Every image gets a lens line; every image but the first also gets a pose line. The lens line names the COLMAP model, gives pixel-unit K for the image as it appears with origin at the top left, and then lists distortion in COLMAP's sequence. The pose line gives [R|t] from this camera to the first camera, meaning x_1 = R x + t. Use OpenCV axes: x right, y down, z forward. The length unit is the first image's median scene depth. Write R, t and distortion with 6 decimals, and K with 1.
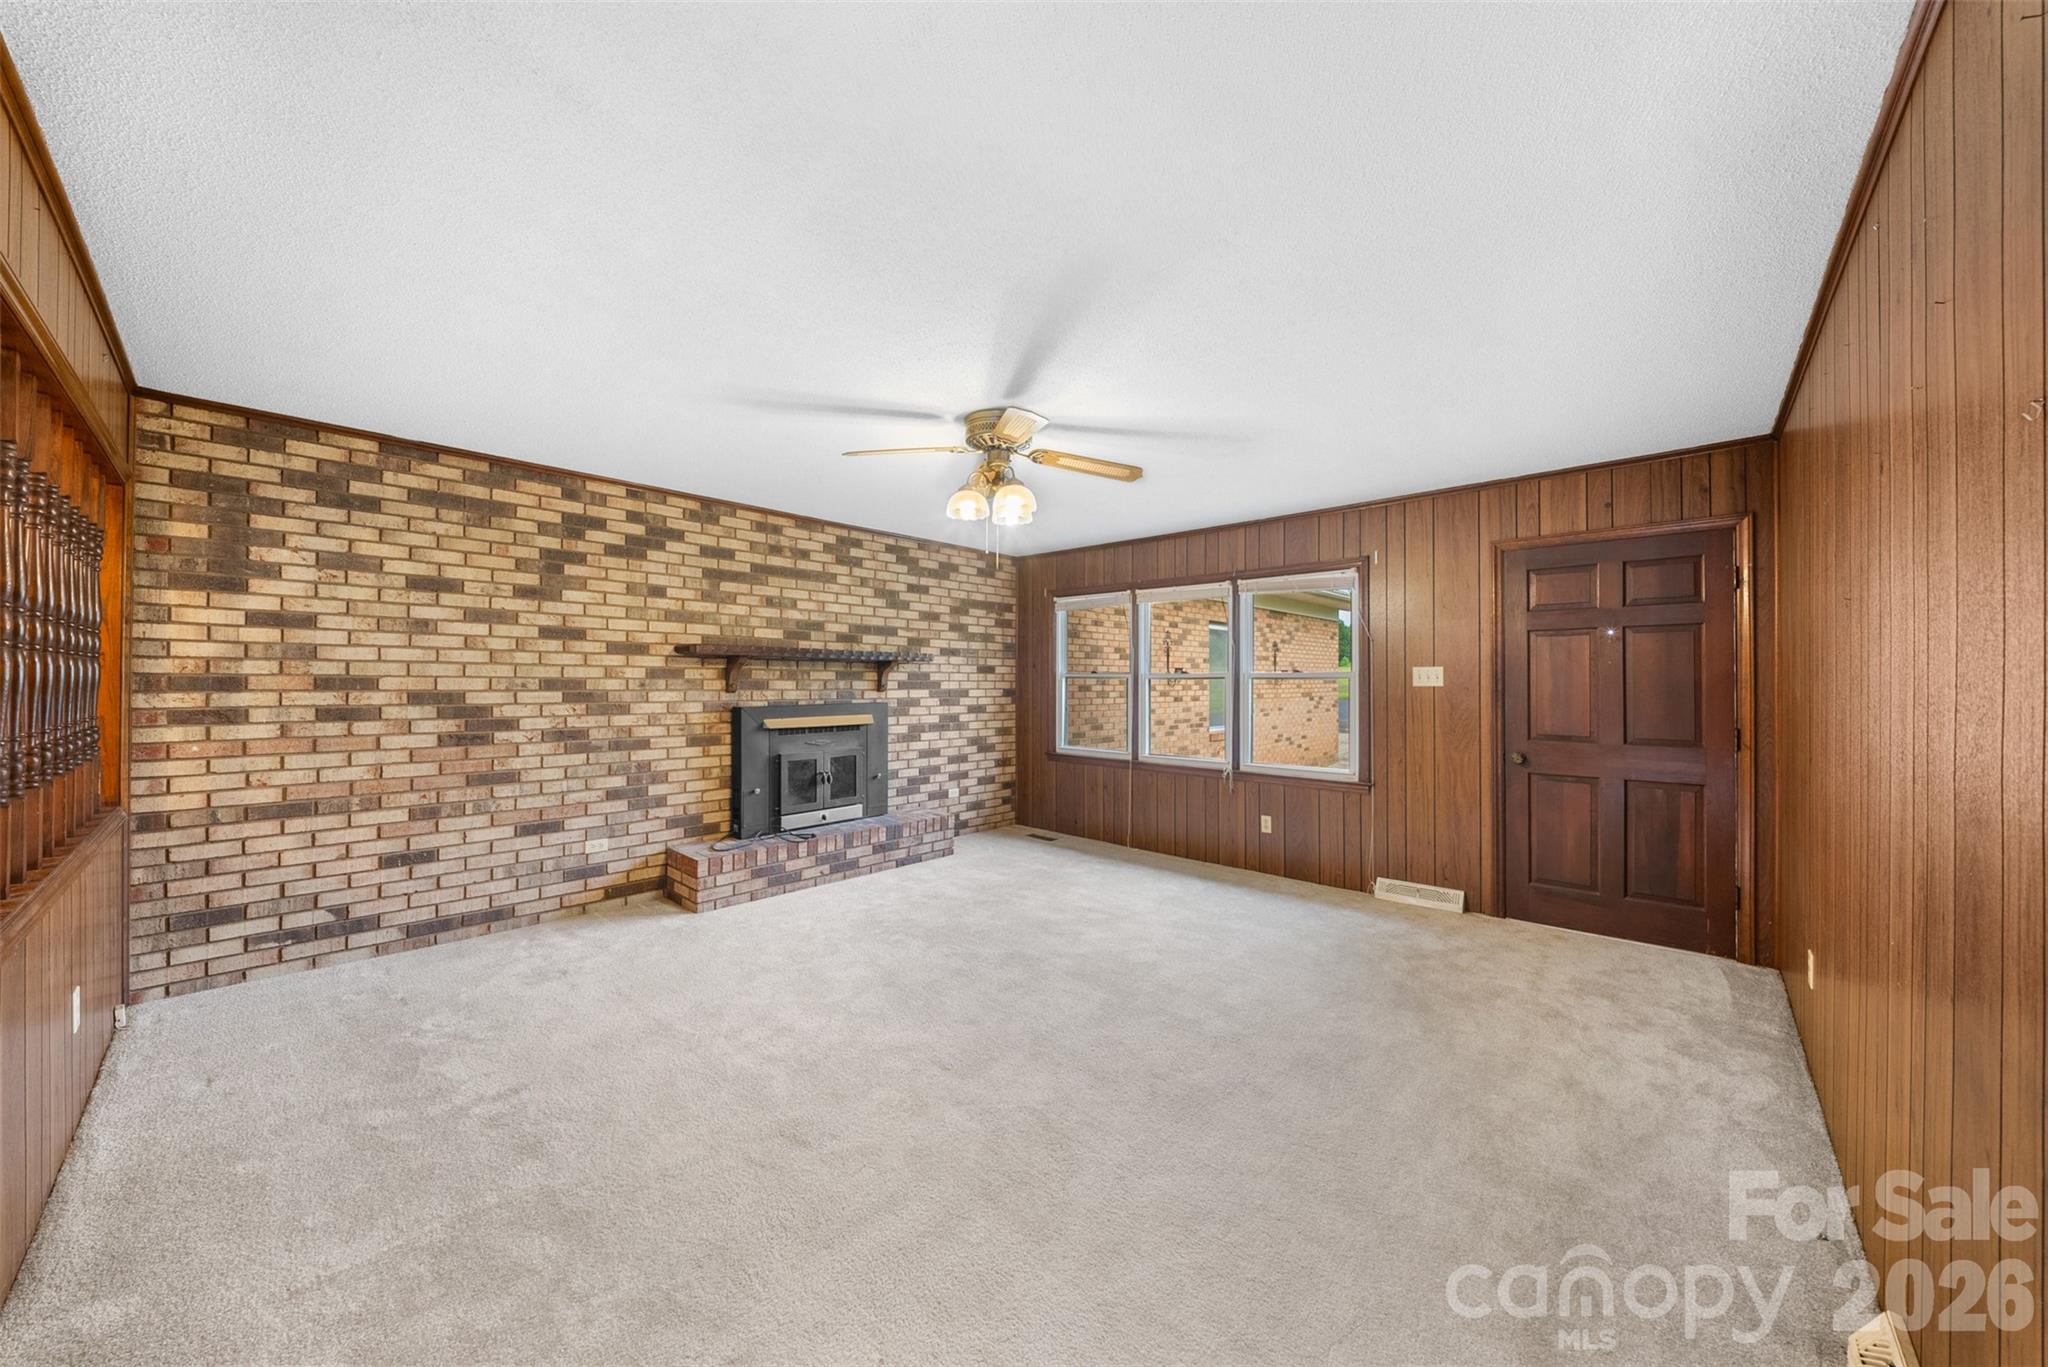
lens RADIAL K [[717.9, 0, 1031.2], [0, 717.9, 679.8], [0, 0, 1]] dist [0.001856, -0.003957]
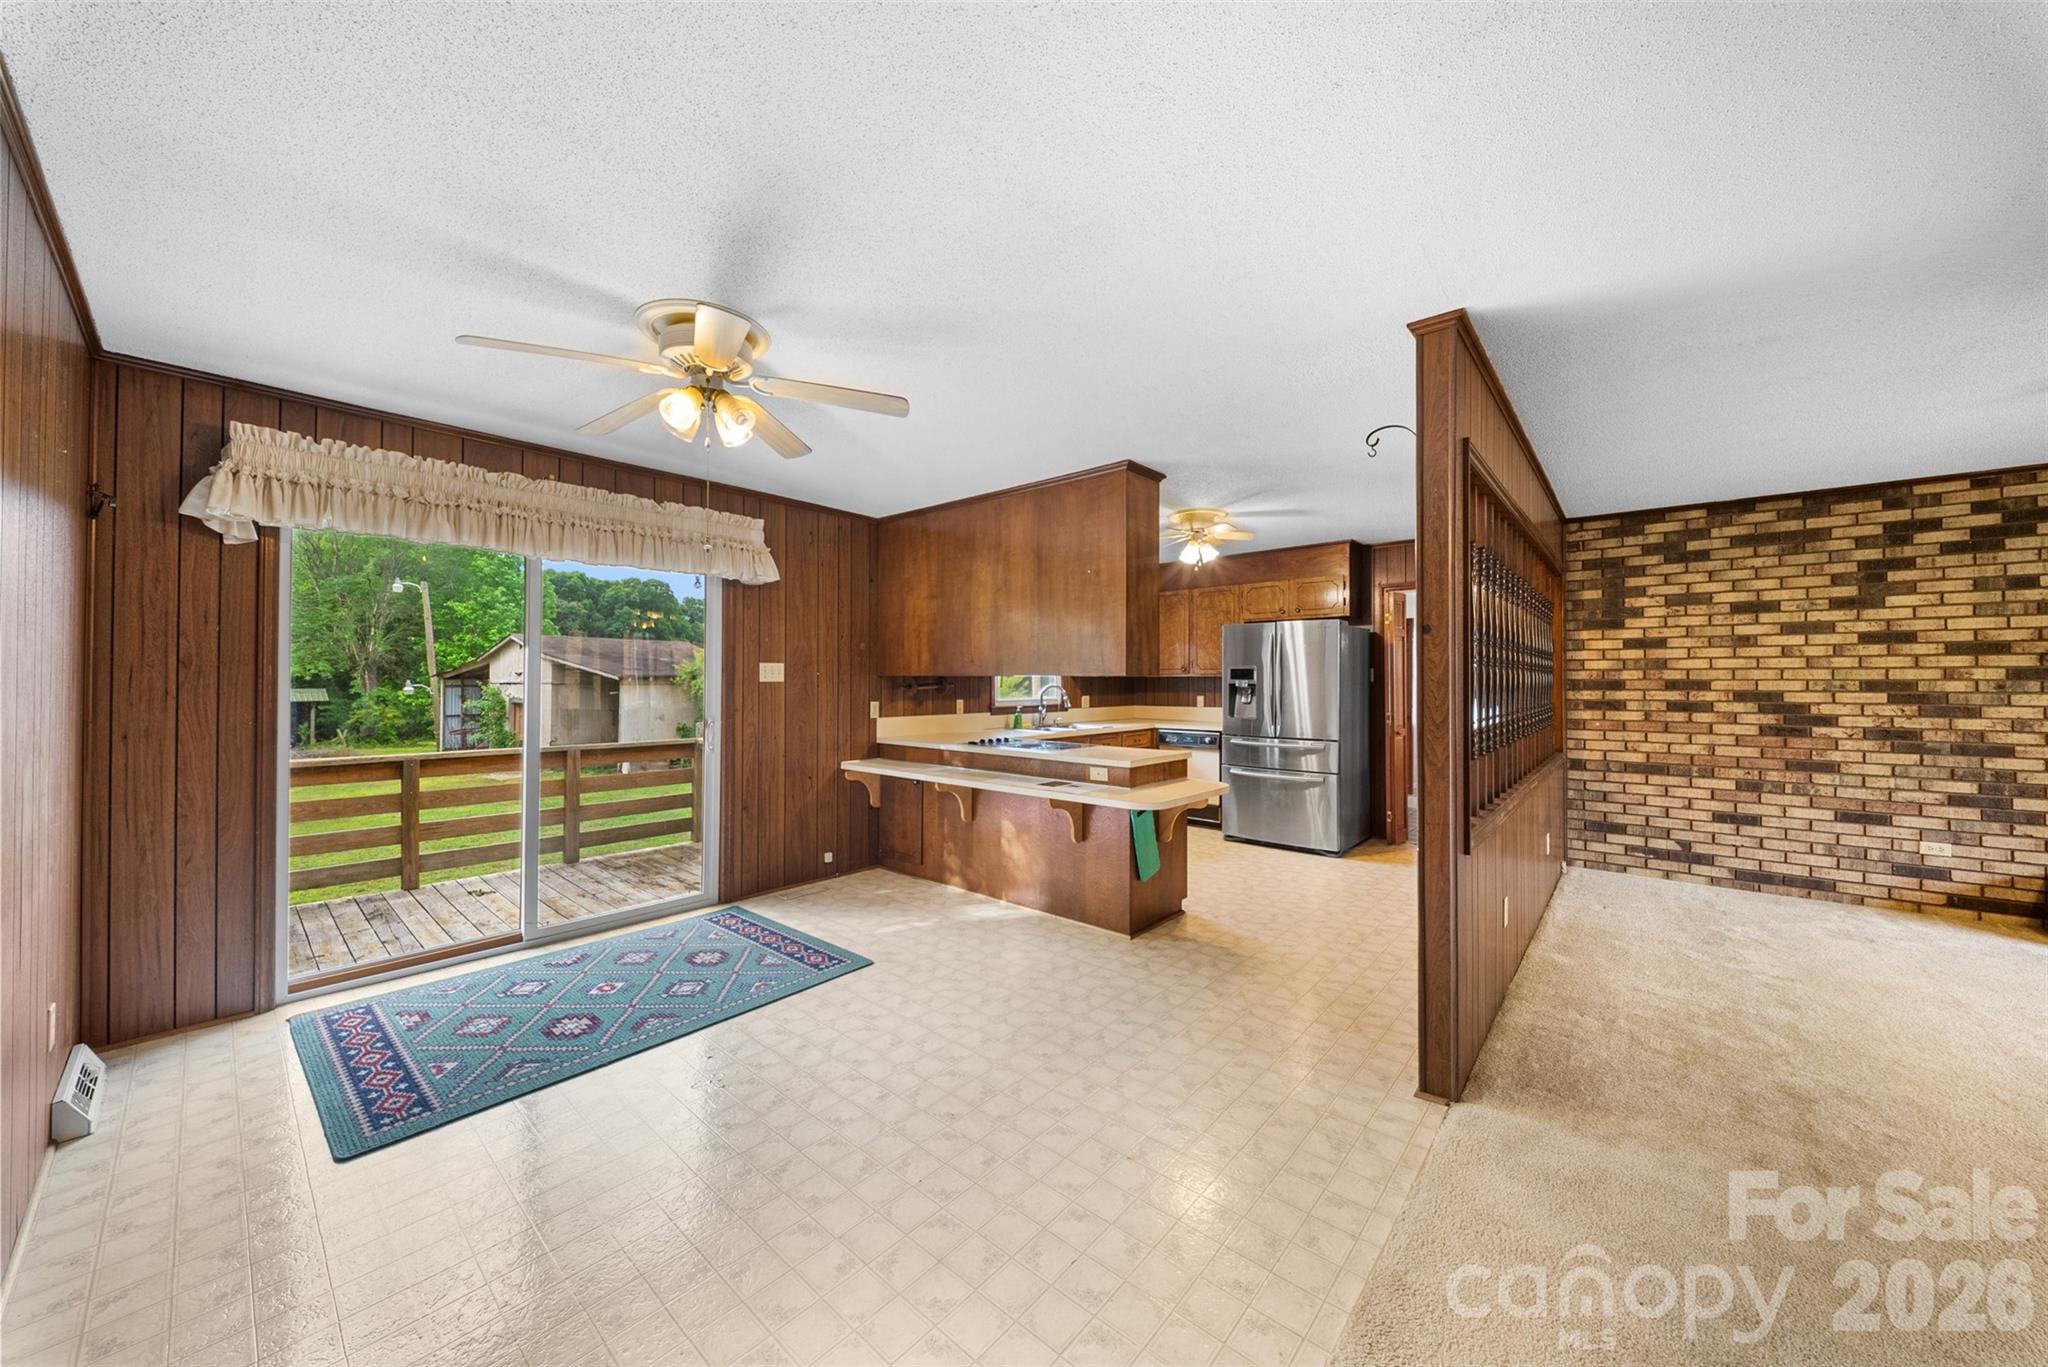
lens RADIAL K [[717.9, 0, 1021.0], [0, 717.9, 673.7], [0, 0, 1]] dist [0.001856, -0.003957]
pose [[0.023619, -0.017328, -0.999571, 0.367843], [0.001909, 0.999849, -0.017287, 0.003862], [0.999719, -0.001500, 0.023649, -0.298935]]
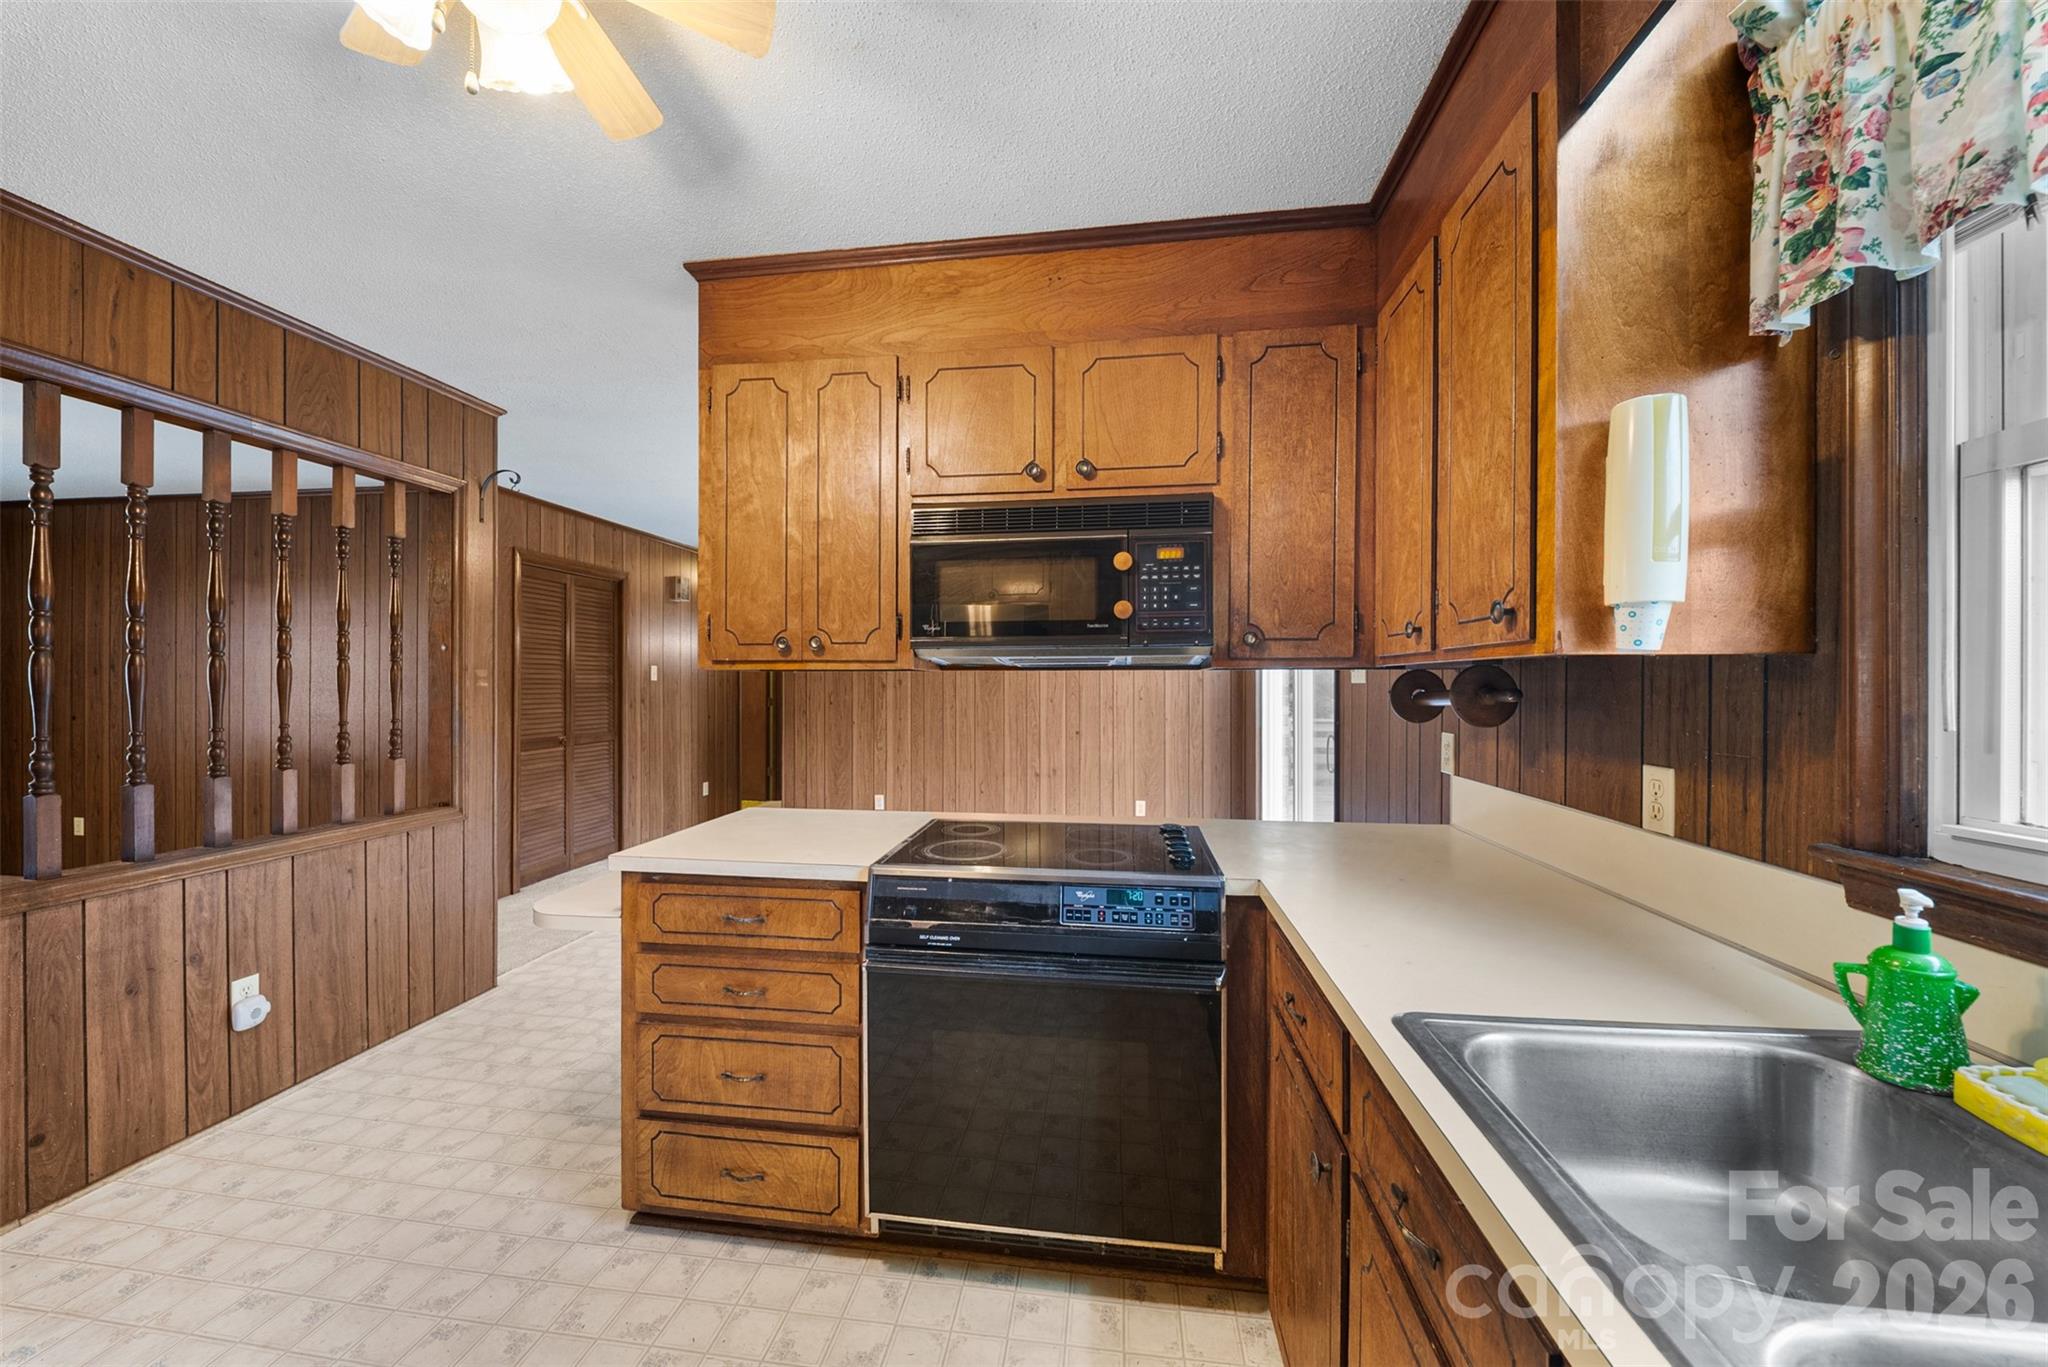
lens RADIAL K [[717.9, 0, 1017.6], [0, 717.9, 687.6], [0, 0, 1]] dist [0.001856, -0.003957]
pose [[-0.568723, -0.014930, 0.822394, -1.182264], [-0.009297, 0.999888, 0.011723, -0.004949], [-0.822477, -0.000978, -0.568798, 0.020309]]
